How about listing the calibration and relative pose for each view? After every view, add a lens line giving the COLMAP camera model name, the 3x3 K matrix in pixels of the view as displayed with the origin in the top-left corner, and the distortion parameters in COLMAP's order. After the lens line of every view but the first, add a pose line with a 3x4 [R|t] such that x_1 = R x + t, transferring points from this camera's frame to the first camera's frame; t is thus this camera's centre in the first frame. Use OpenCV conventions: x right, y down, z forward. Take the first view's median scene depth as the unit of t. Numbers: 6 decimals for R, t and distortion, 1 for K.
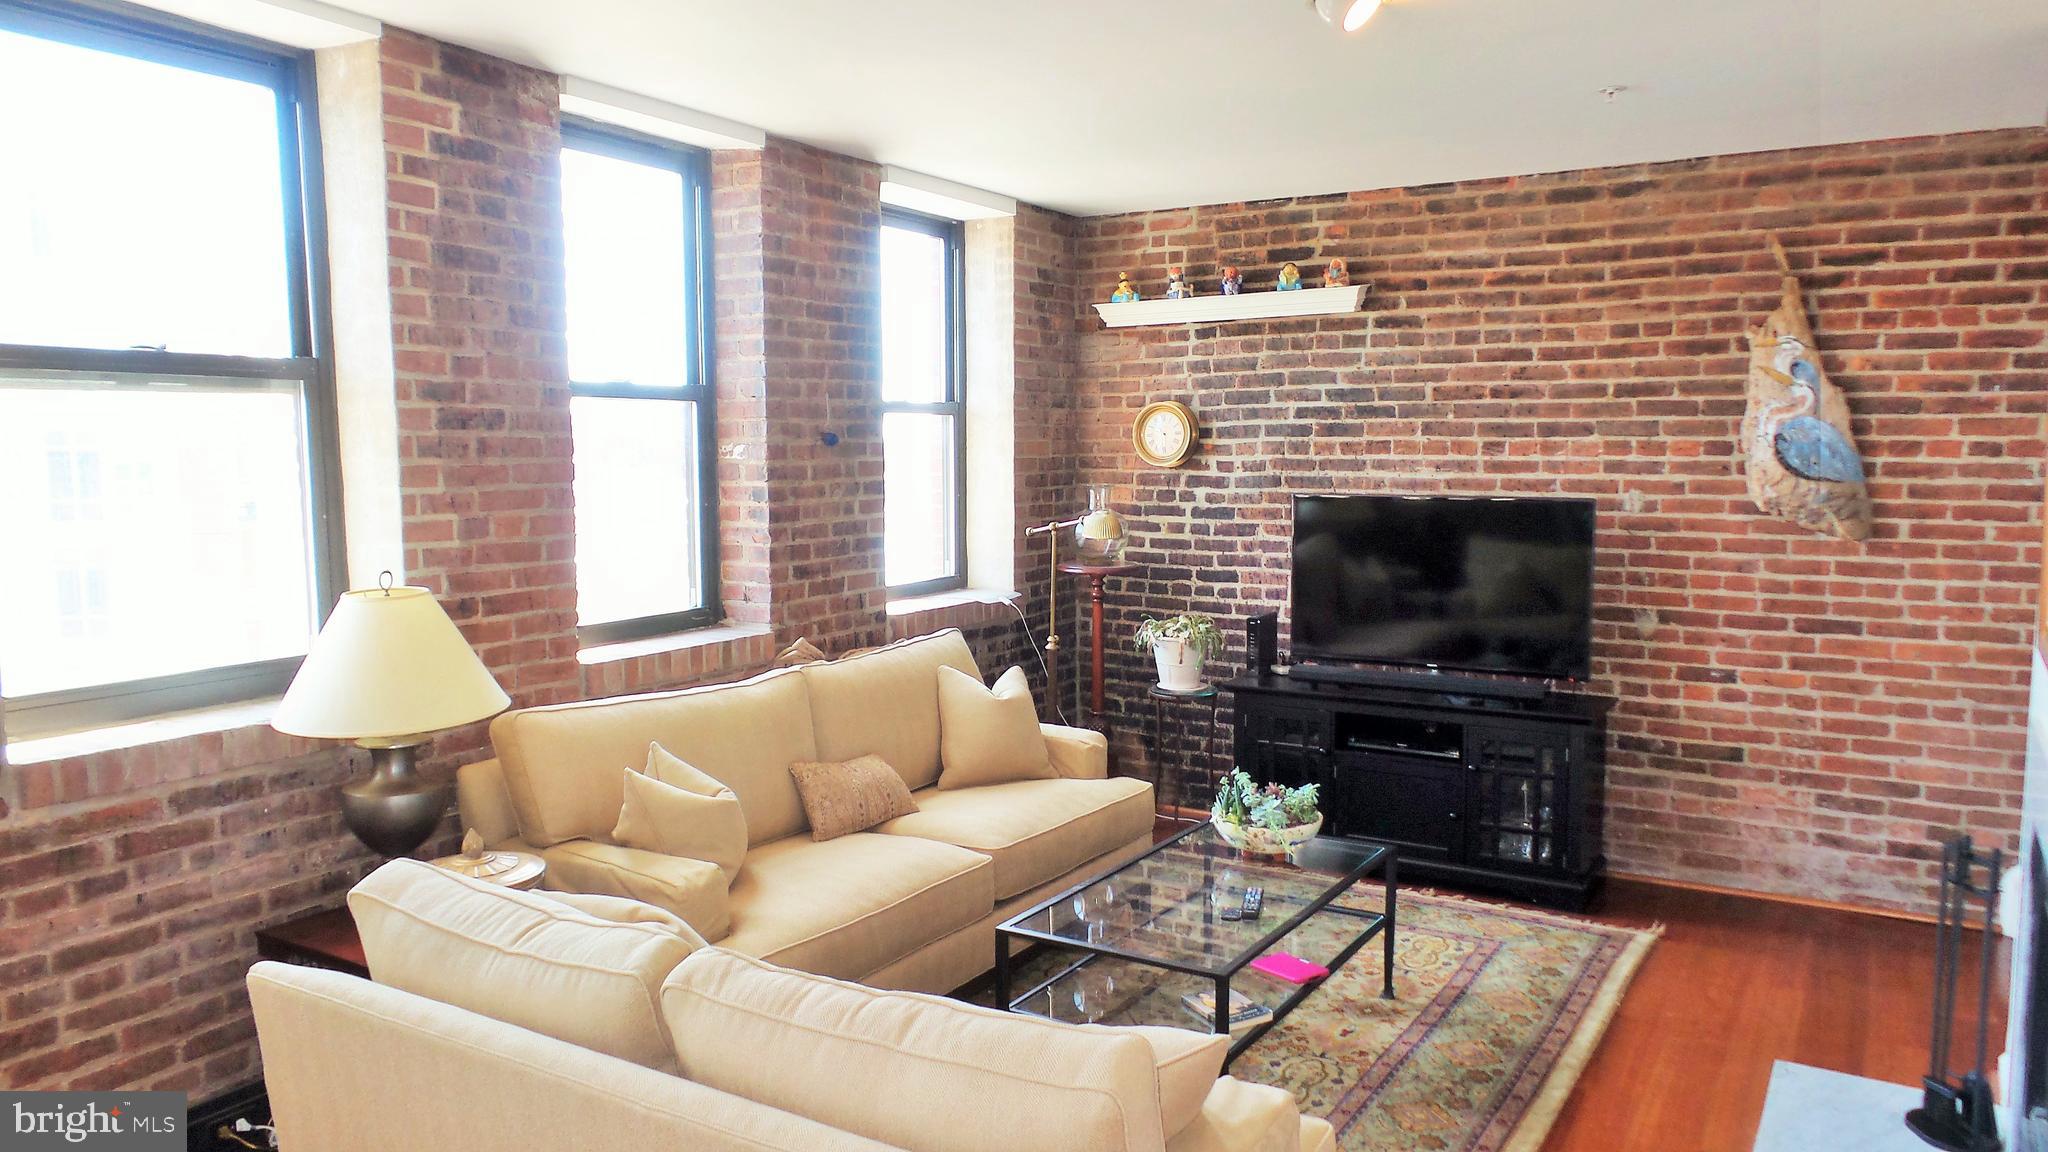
lens RADIAL K [[1425.3, 0, 1035.2], [0, 1425.3, 586.8], [0, 0, 1]] dist [0.010051, 0.004380]
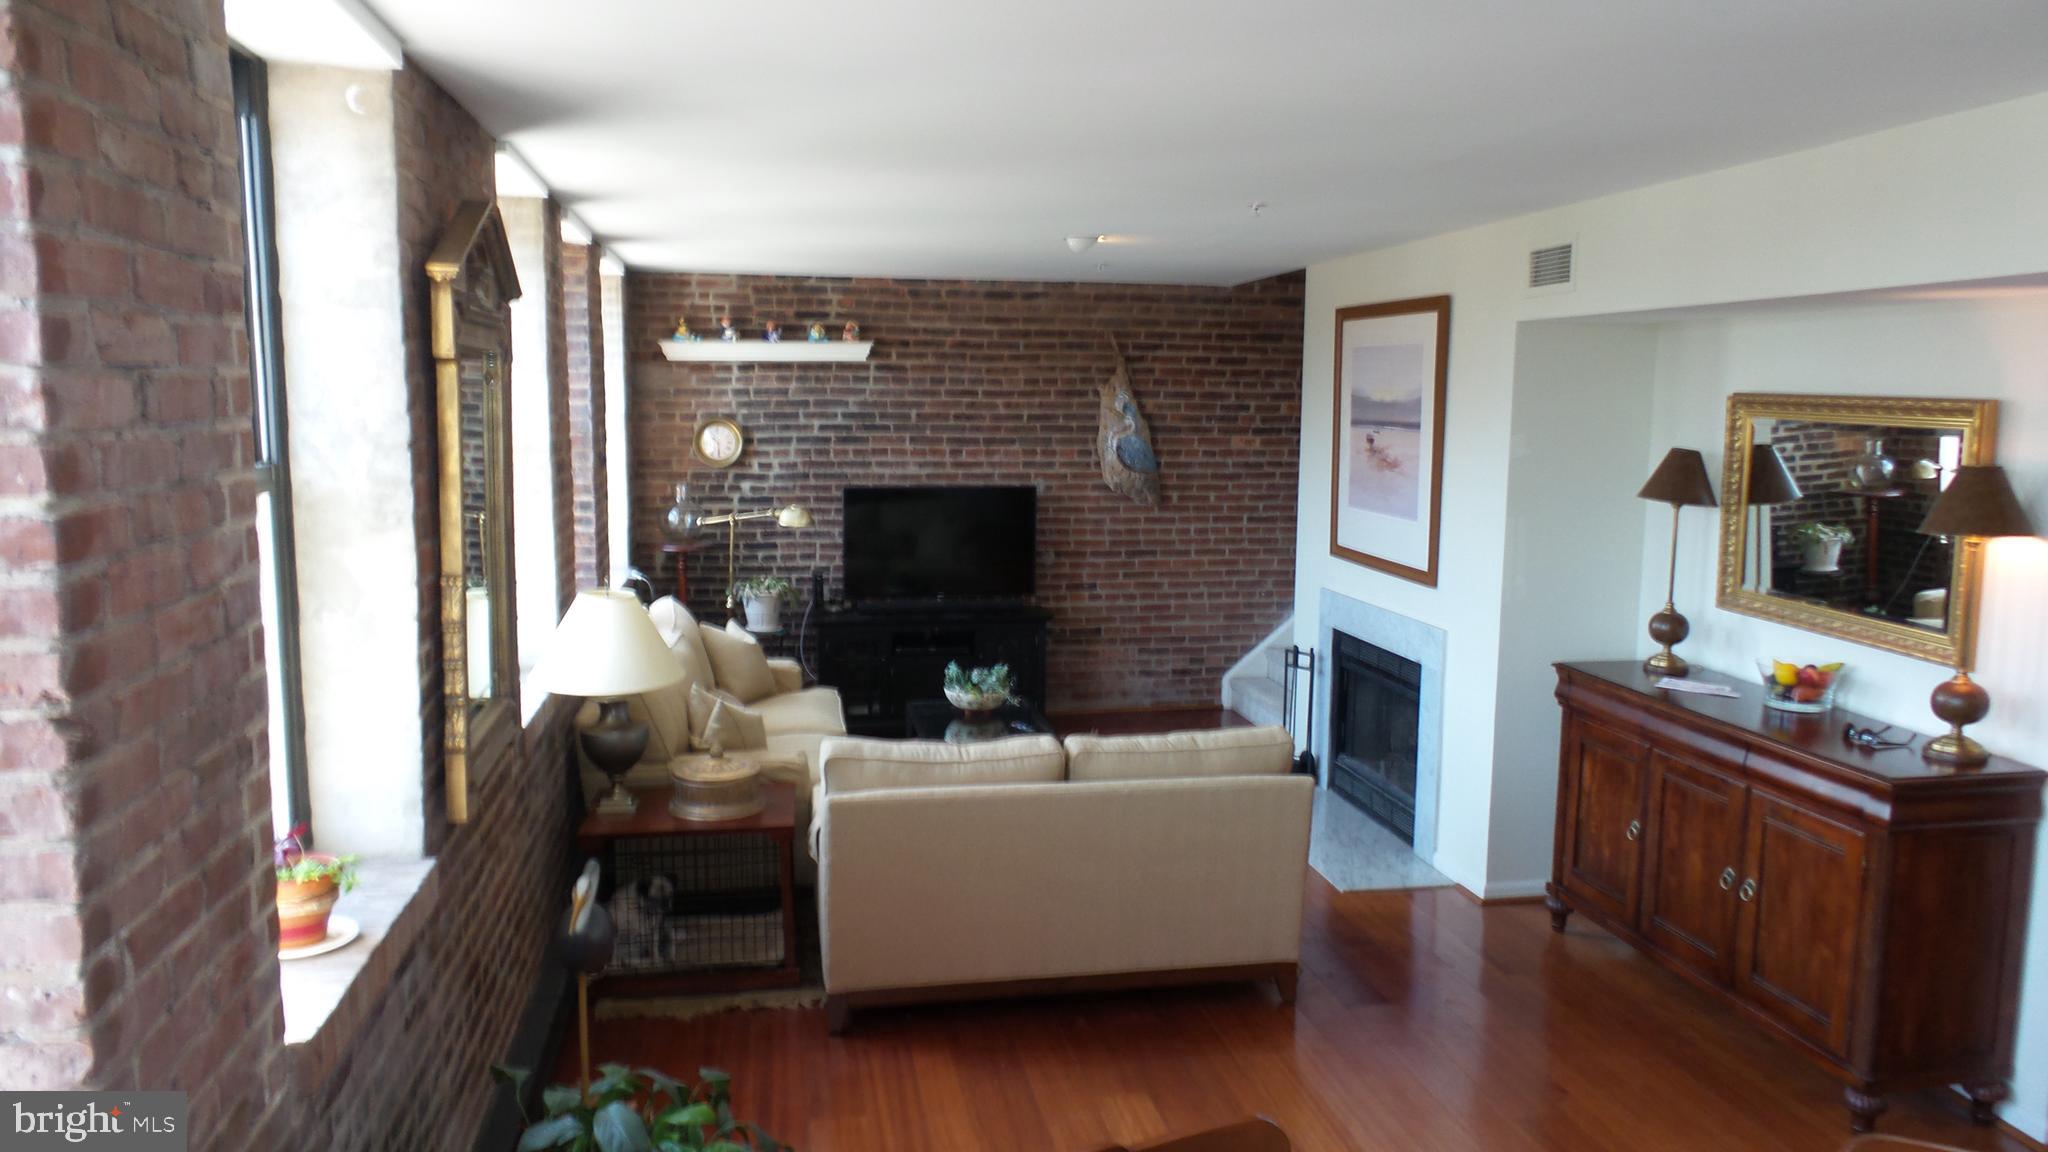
lens RADIAL K [[1425.3, 0, 1035.8], [0, 1425.3, 582.7], [0, 0, 1]] dist [0.010051, 0.004380]
pose [[0.748081, -0.079628, 0.658813, -0.674412], [0.057085, 0.996817, 0.055661, -0.039236], [-0.661148, -0.004031, 0.750245, -0.230256]]
